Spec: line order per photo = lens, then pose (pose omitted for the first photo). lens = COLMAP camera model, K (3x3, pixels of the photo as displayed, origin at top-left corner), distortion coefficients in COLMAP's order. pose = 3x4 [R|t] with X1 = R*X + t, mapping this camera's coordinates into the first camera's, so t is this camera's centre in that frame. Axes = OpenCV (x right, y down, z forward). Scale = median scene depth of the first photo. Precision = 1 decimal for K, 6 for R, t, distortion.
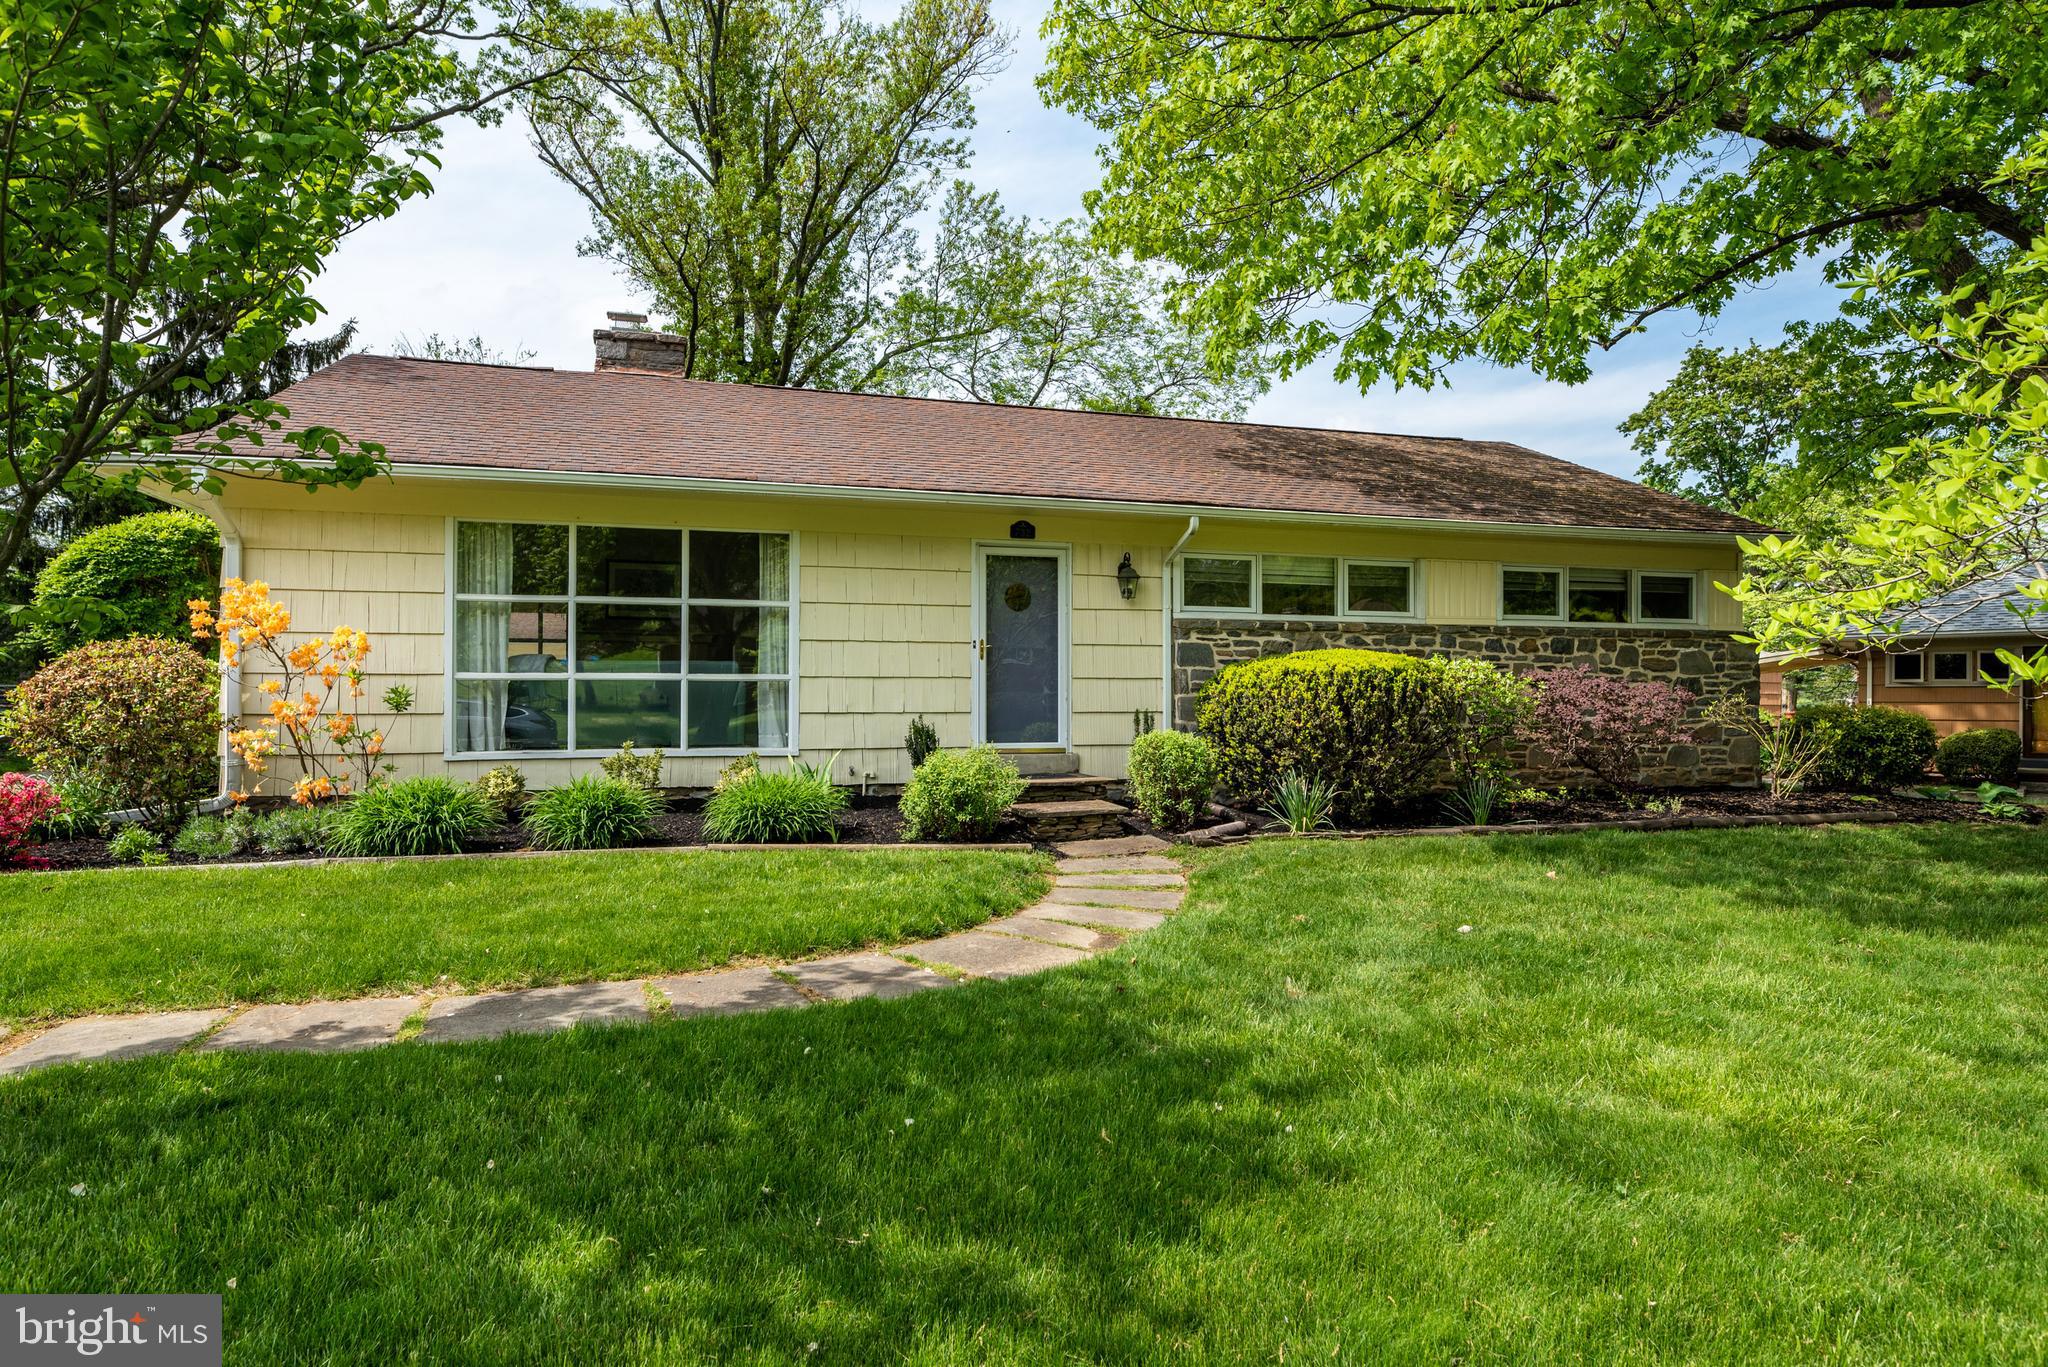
lens RADIAL K [[1187.4, 0, 1028.3], [0, 1187.4, 683.7], [0, 0, 1]] dist [0.013457, -0.006614]
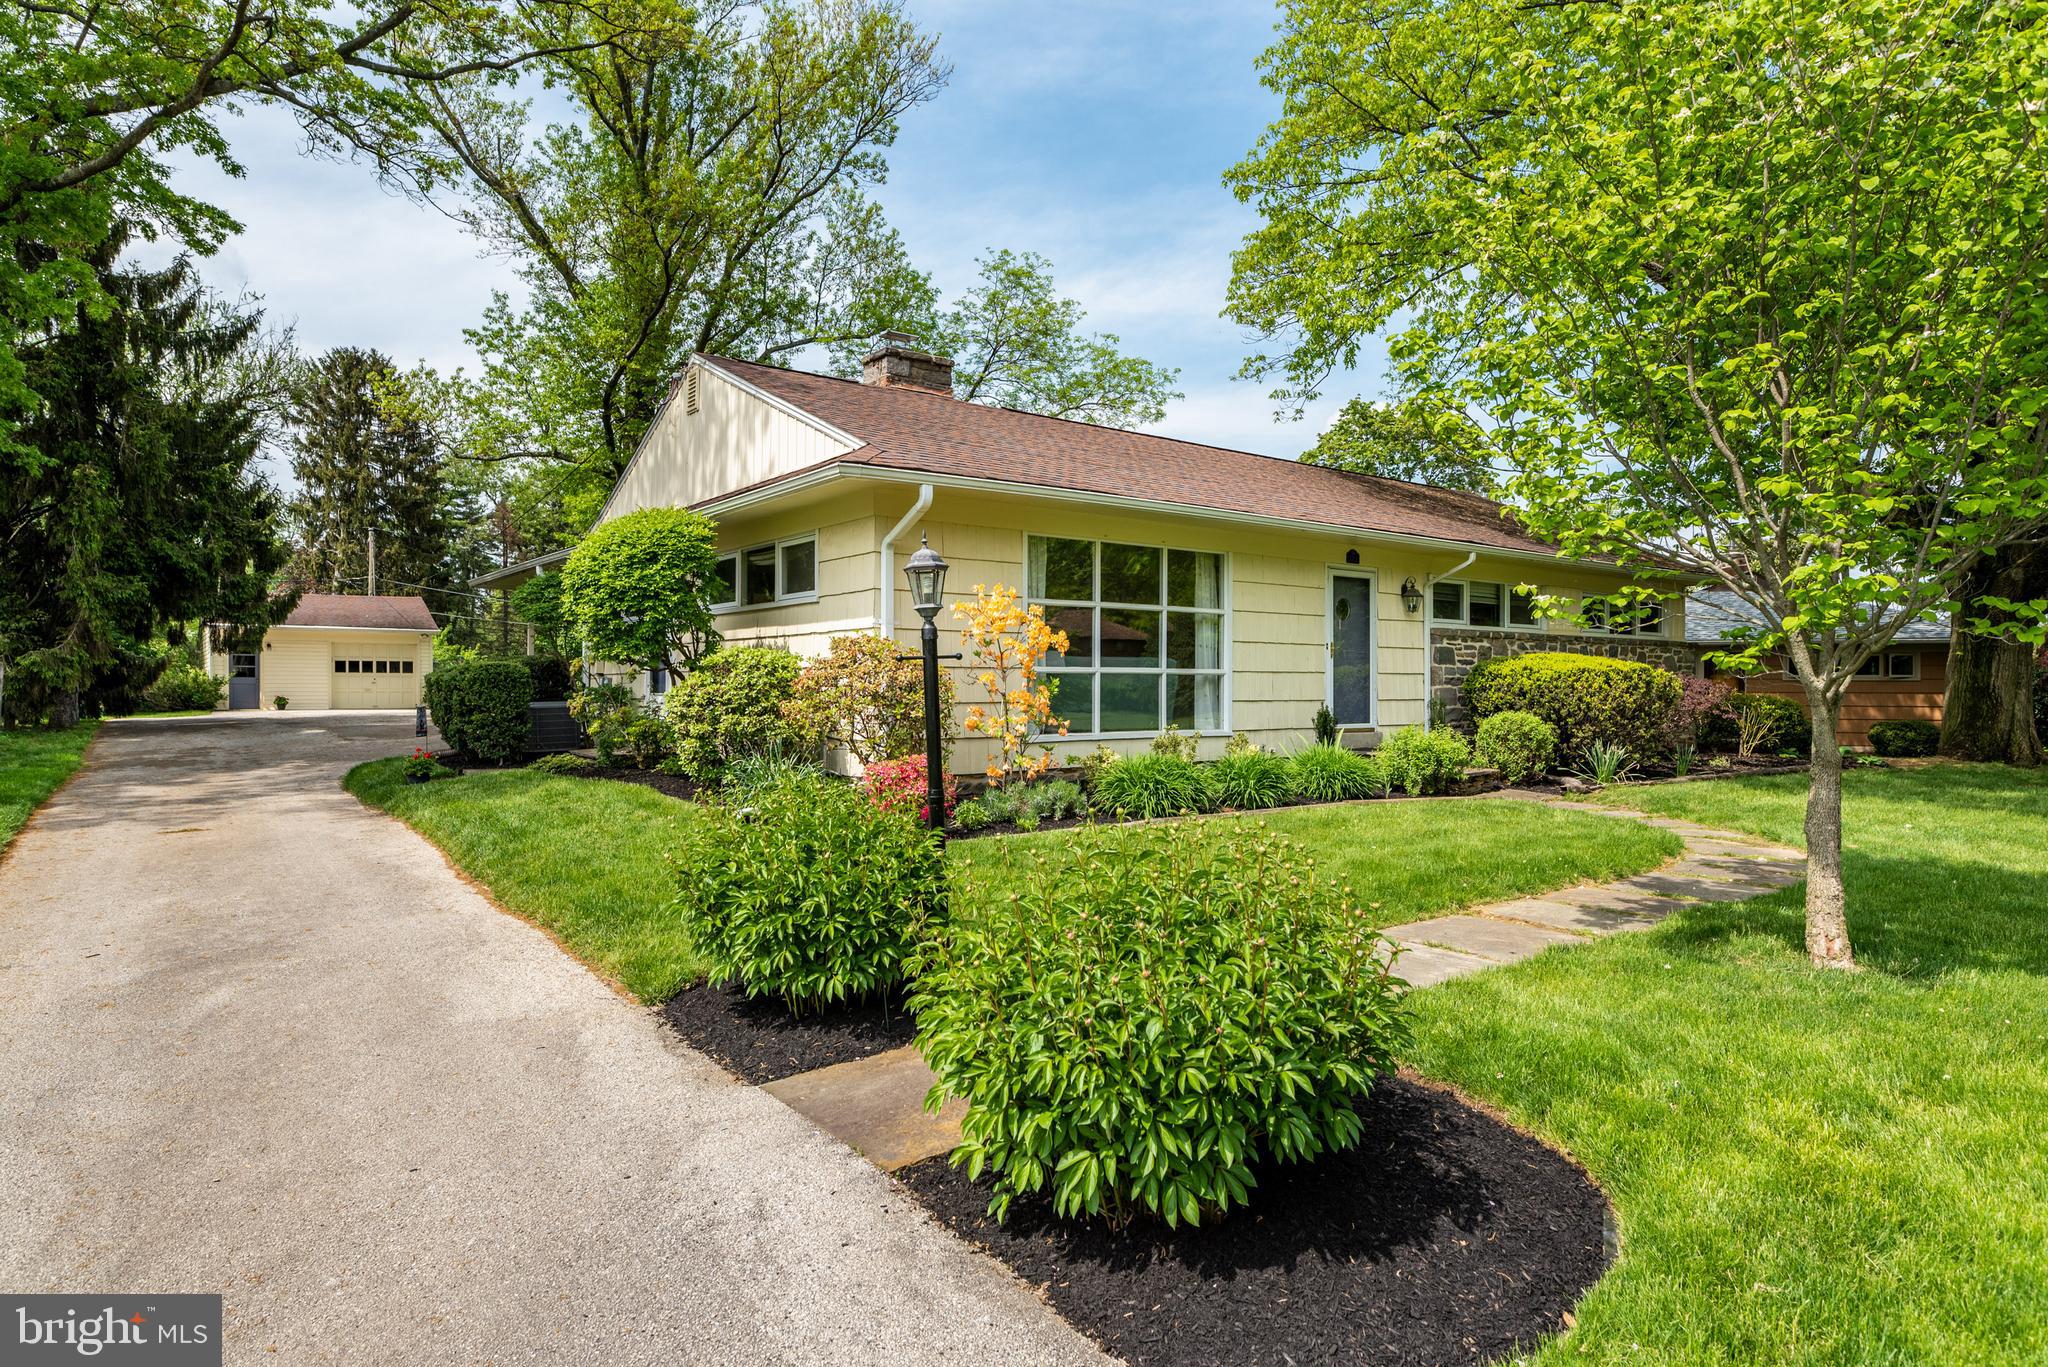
lens RADIAL K [[1187.4, 0, 1020.2], [0, 1187.4, 674.0], [0, 0, 1]] dist [0.013457, -0.006614]
pose [[0.937836, 0.006043, 0.347027, -0.759761], [-0.006118, 0.999981, -0.000879, -0.000338], [-0.347025, -0.001298, 0.937855, -0.068447]]
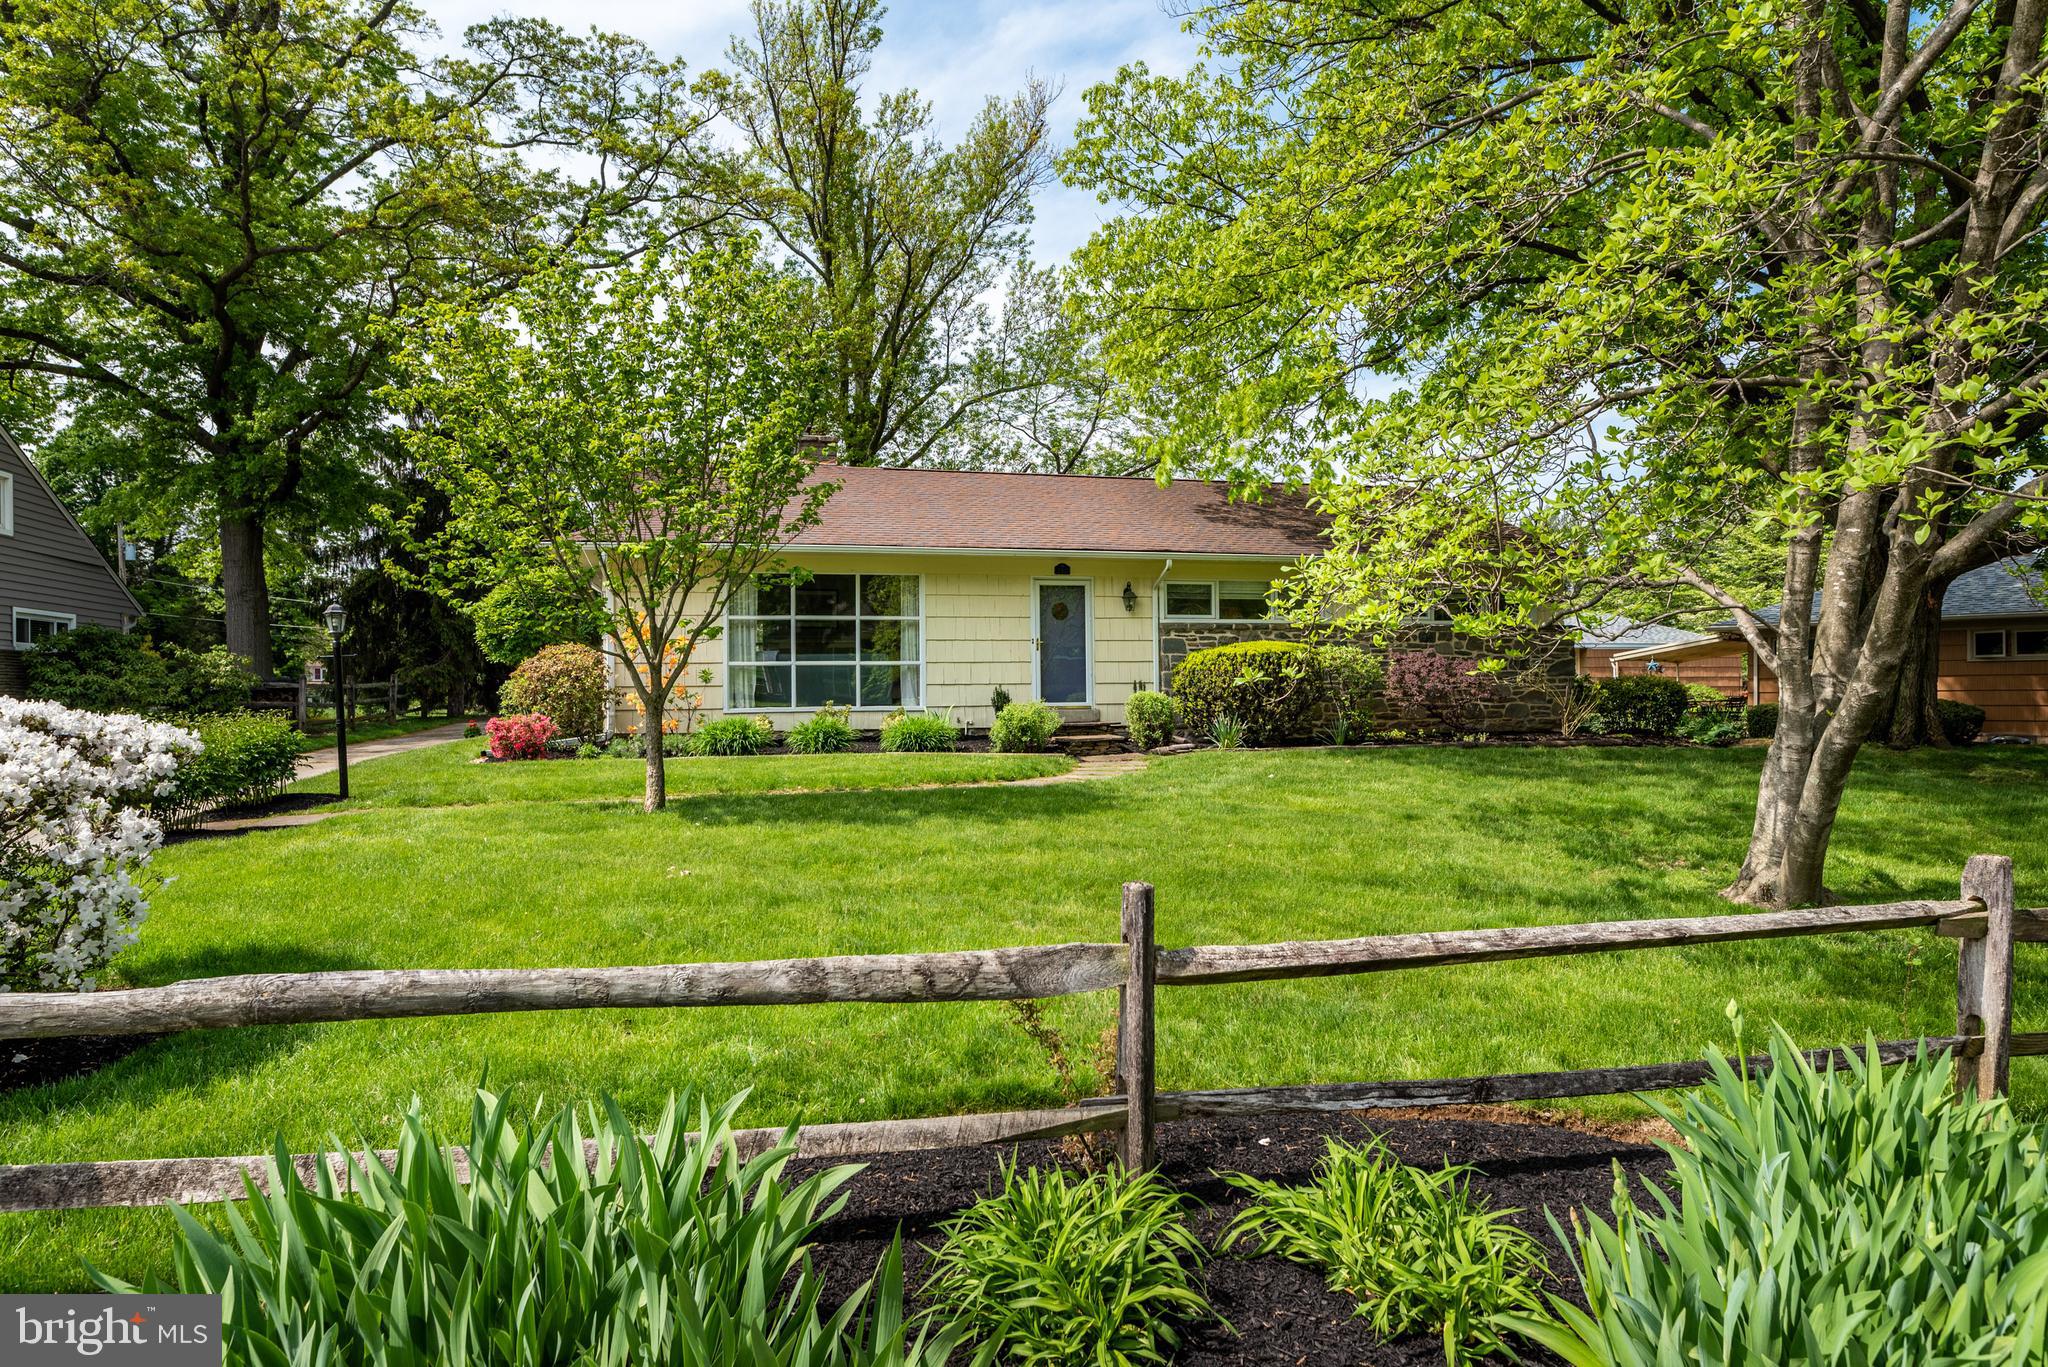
lens RADIAL K [[1187.4, 0, 1022.2], [0, 1187.4, 690.7], [0, 0, 1]] dist [0.013457, -0.006614]
pose [[0.997858, -0.012246, -0.064265, 0.041181], [0.012509, 0.999915, 0.003699, 0.026785], [0.064215, -0.004495, 0.997926, -0.582072]]
